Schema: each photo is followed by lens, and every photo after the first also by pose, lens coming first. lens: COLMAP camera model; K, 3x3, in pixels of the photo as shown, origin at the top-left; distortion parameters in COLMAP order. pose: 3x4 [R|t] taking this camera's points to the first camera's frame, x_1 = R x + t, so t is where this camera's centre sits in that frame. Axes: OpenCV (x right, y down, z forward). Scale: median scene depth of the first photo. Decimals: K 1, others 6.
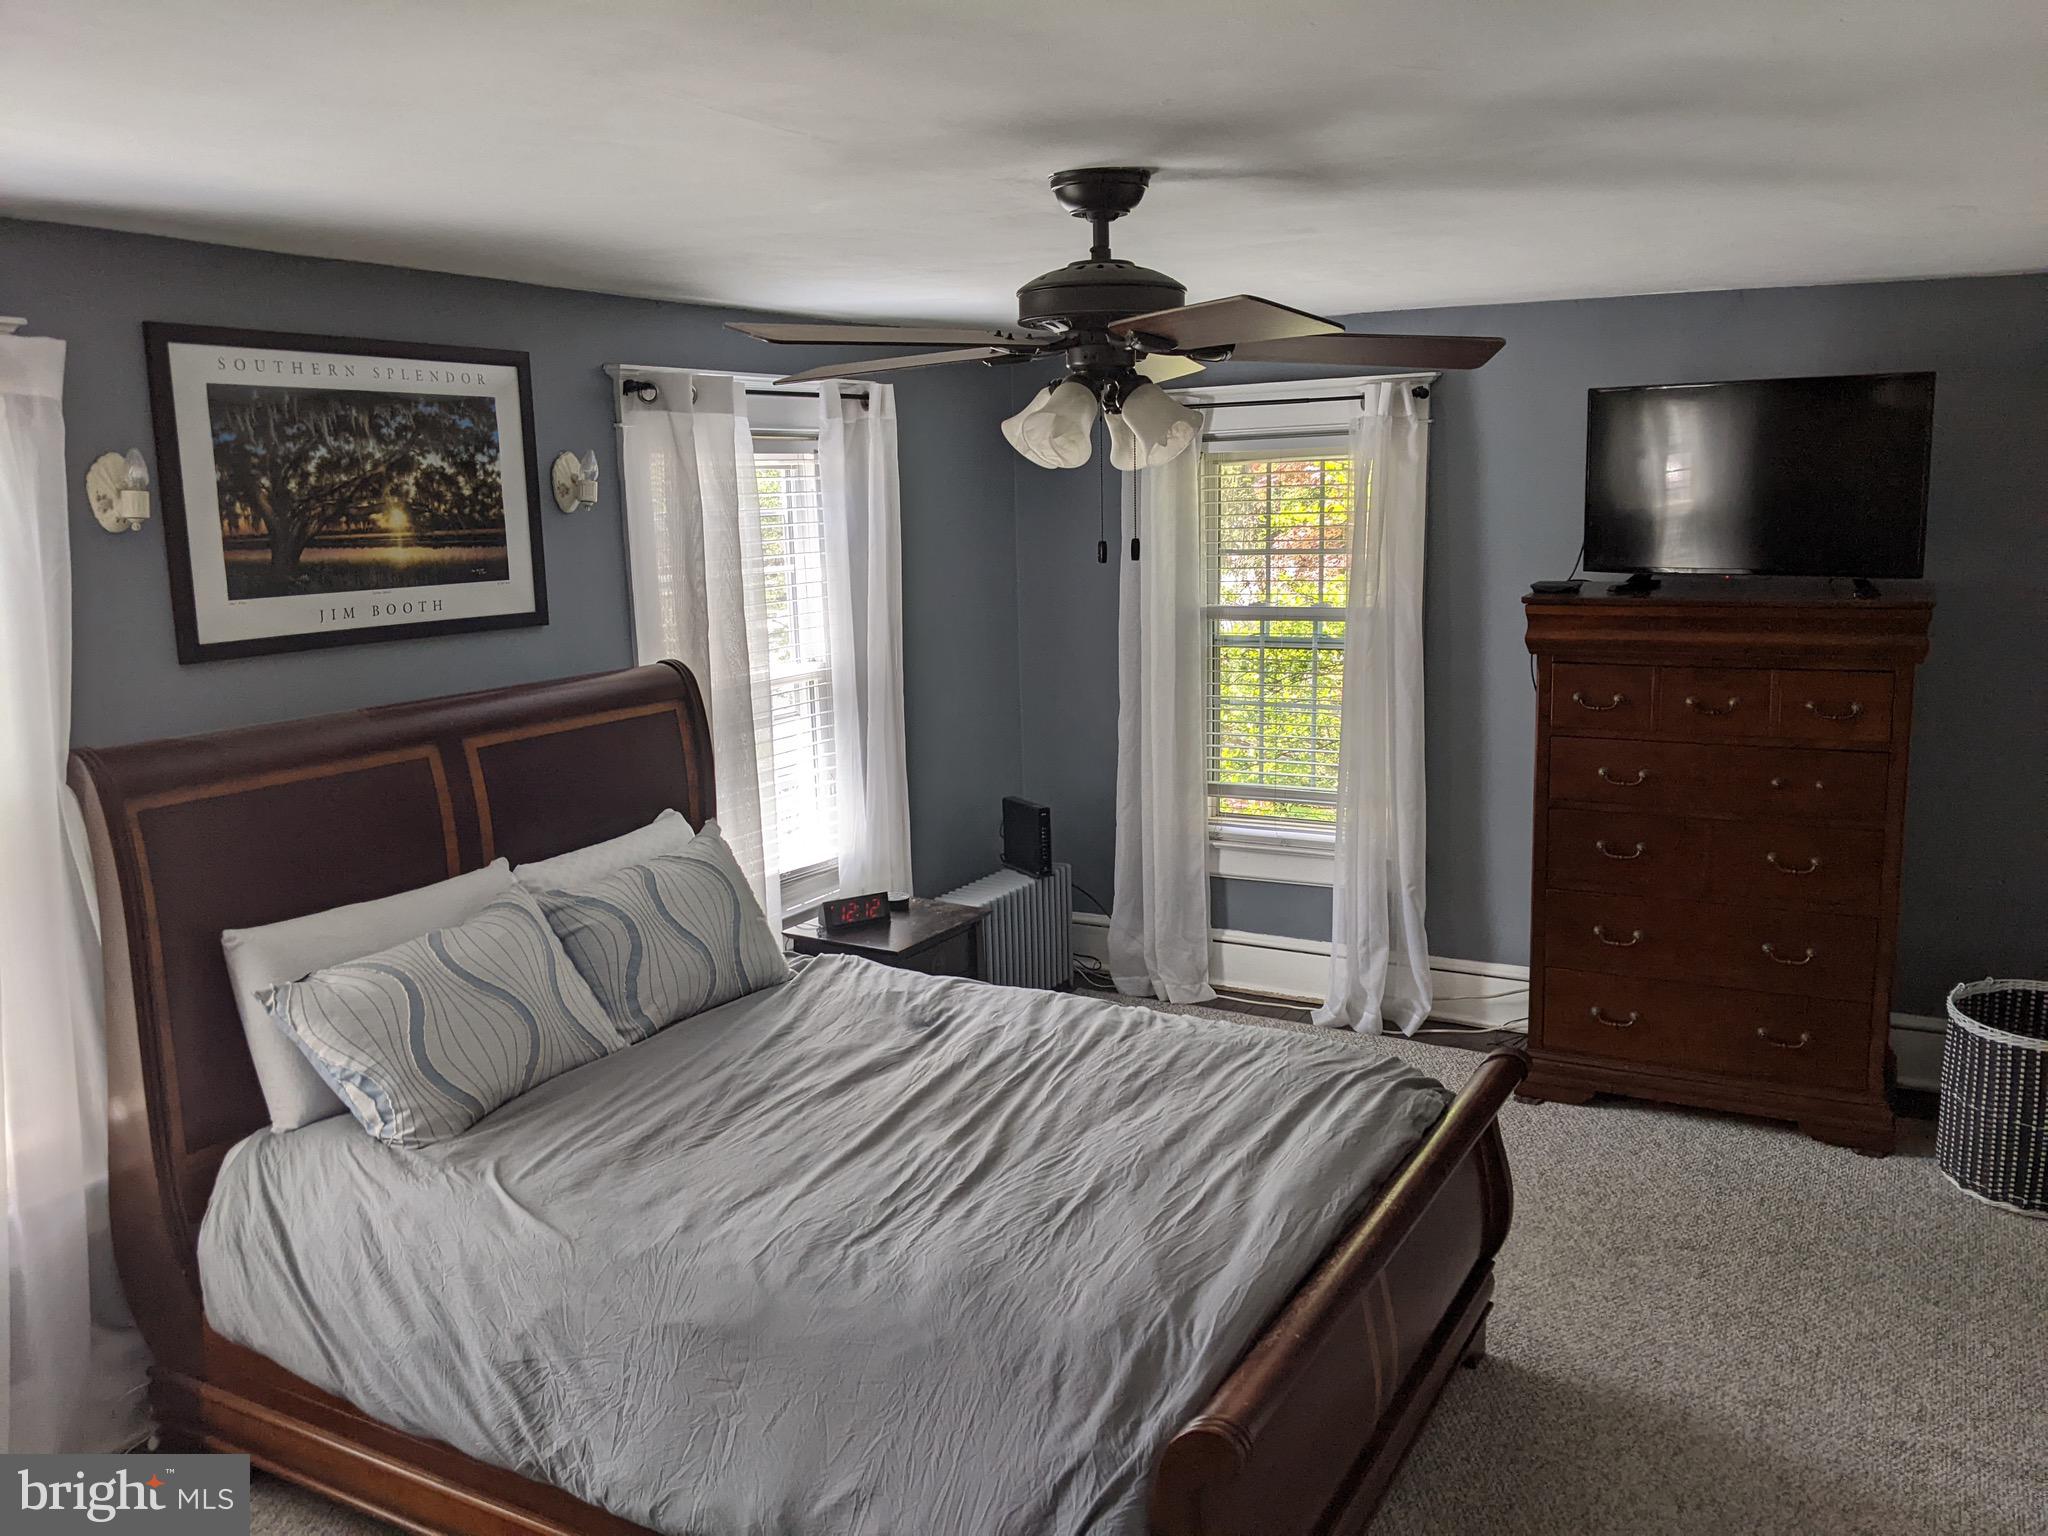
lens RADIAL K [[1601.0, 0, 1024.7], [0, 1601.0, 801.5], [0, 0, 1]] dist [0.072851, -0.122720]
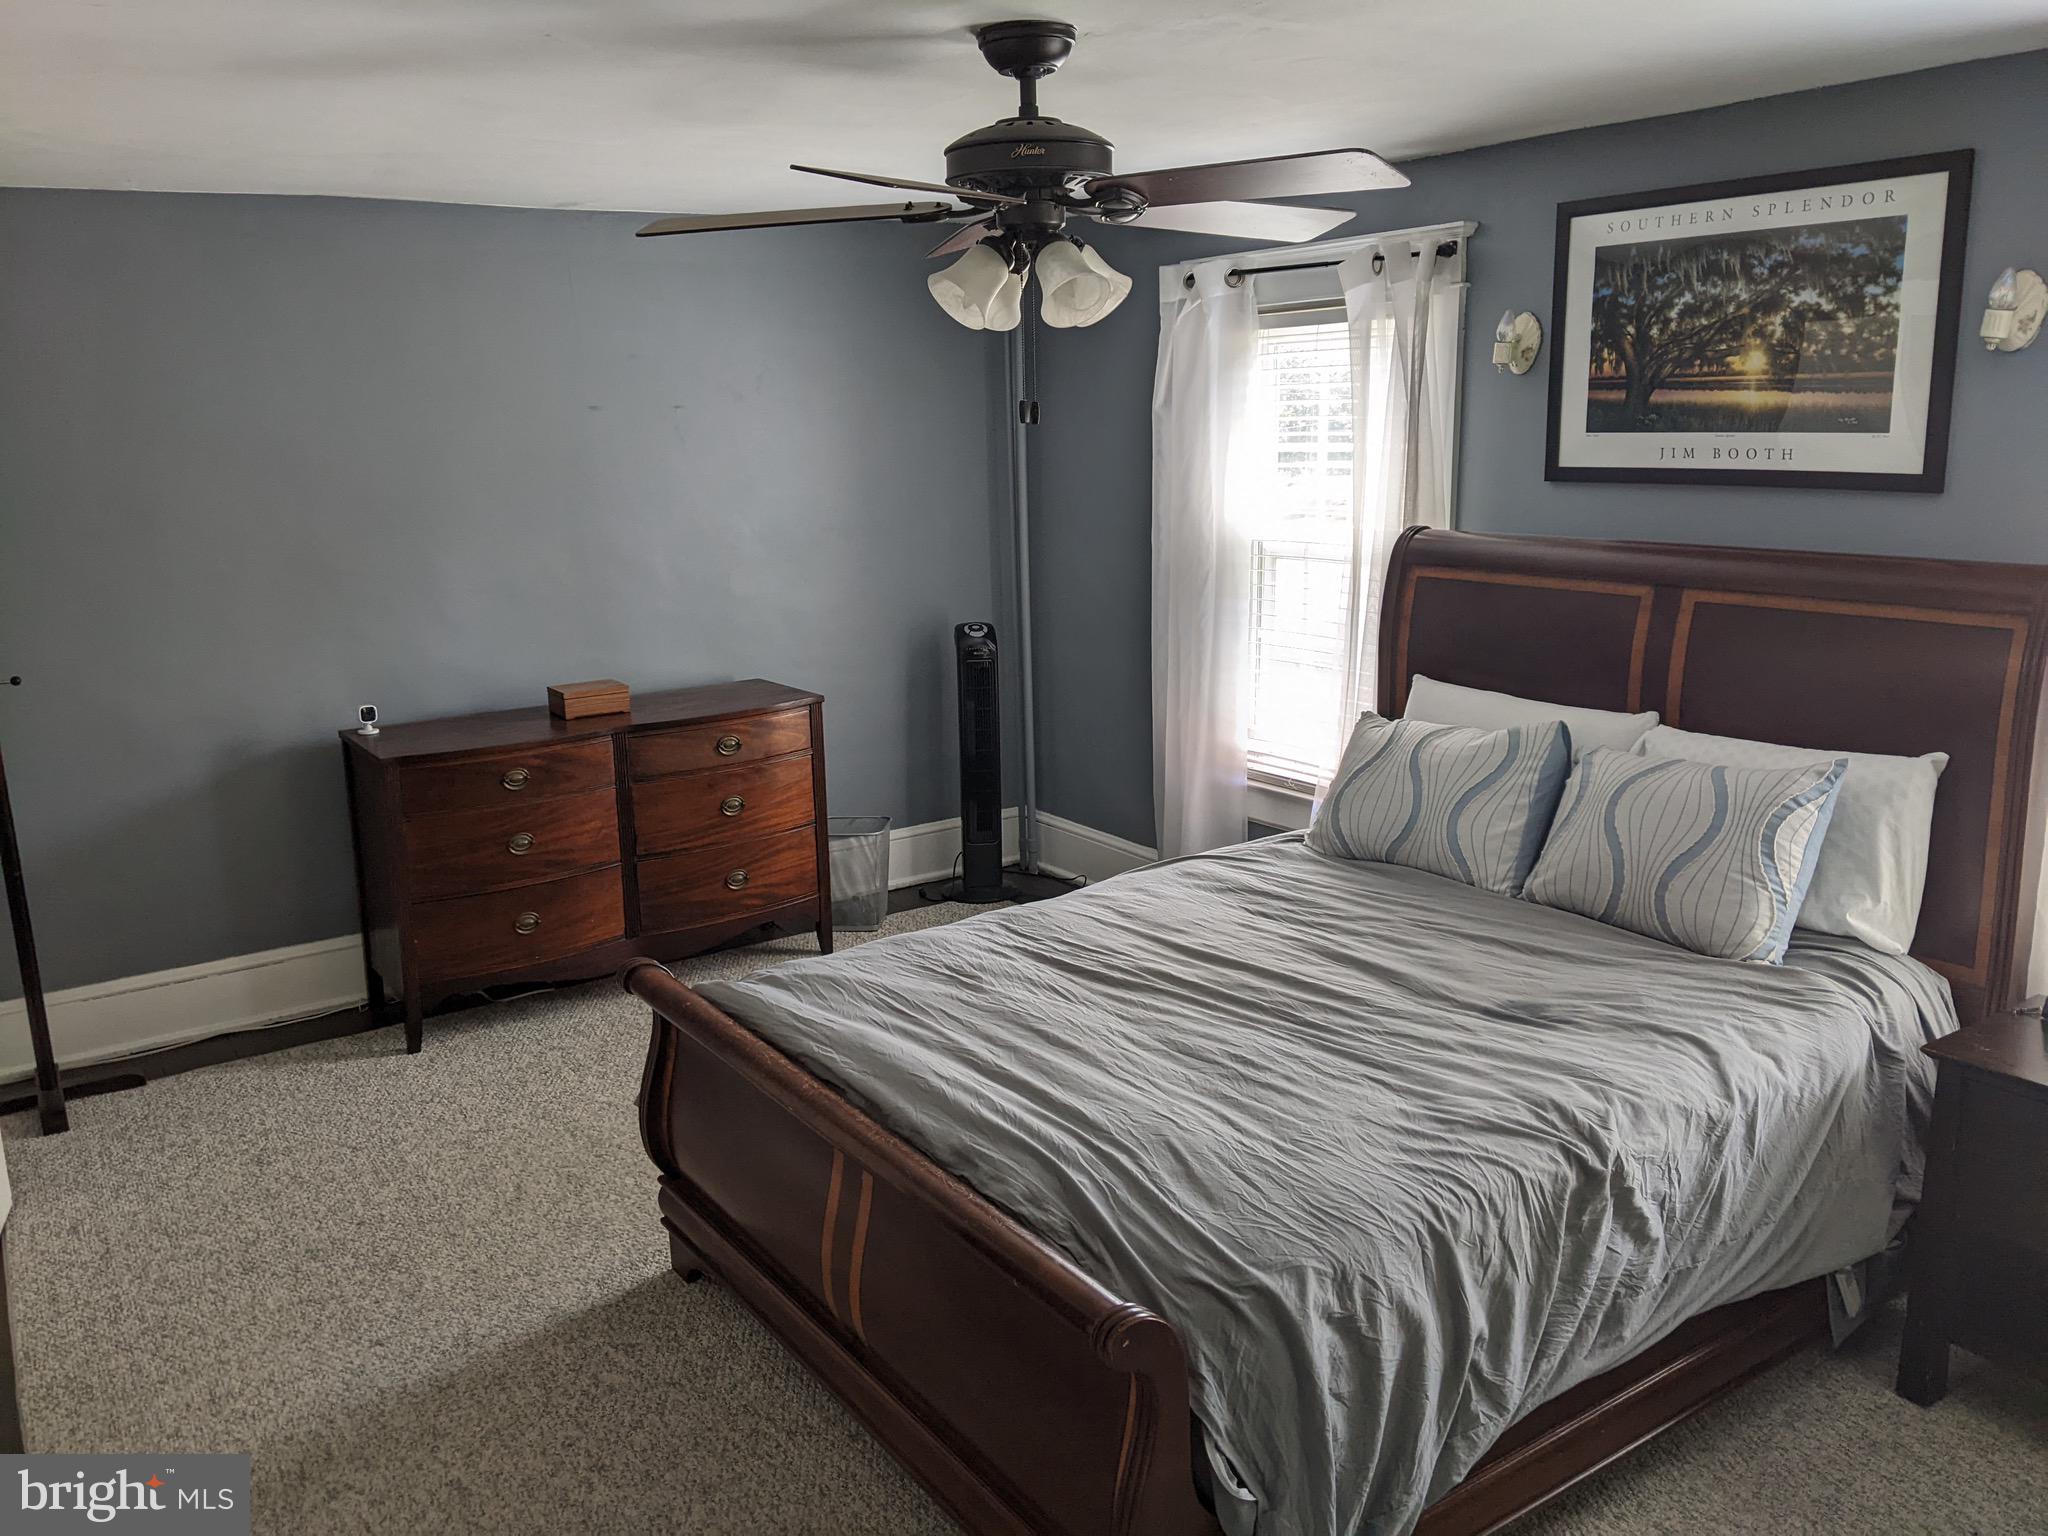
lens RADIAL K [[1645.5, 0, 1024.0], [0, 1645.5, 768.0], [0, 0, 1]] dist [0.075535, -0.139884]
pose [[-0.445638, 0.222731, -0.867063, 0.764649], [-0.140109, 0.939265, 0.313289, -0.205278], [0.884181, 0.261097, -0.387365, 1.108263]]
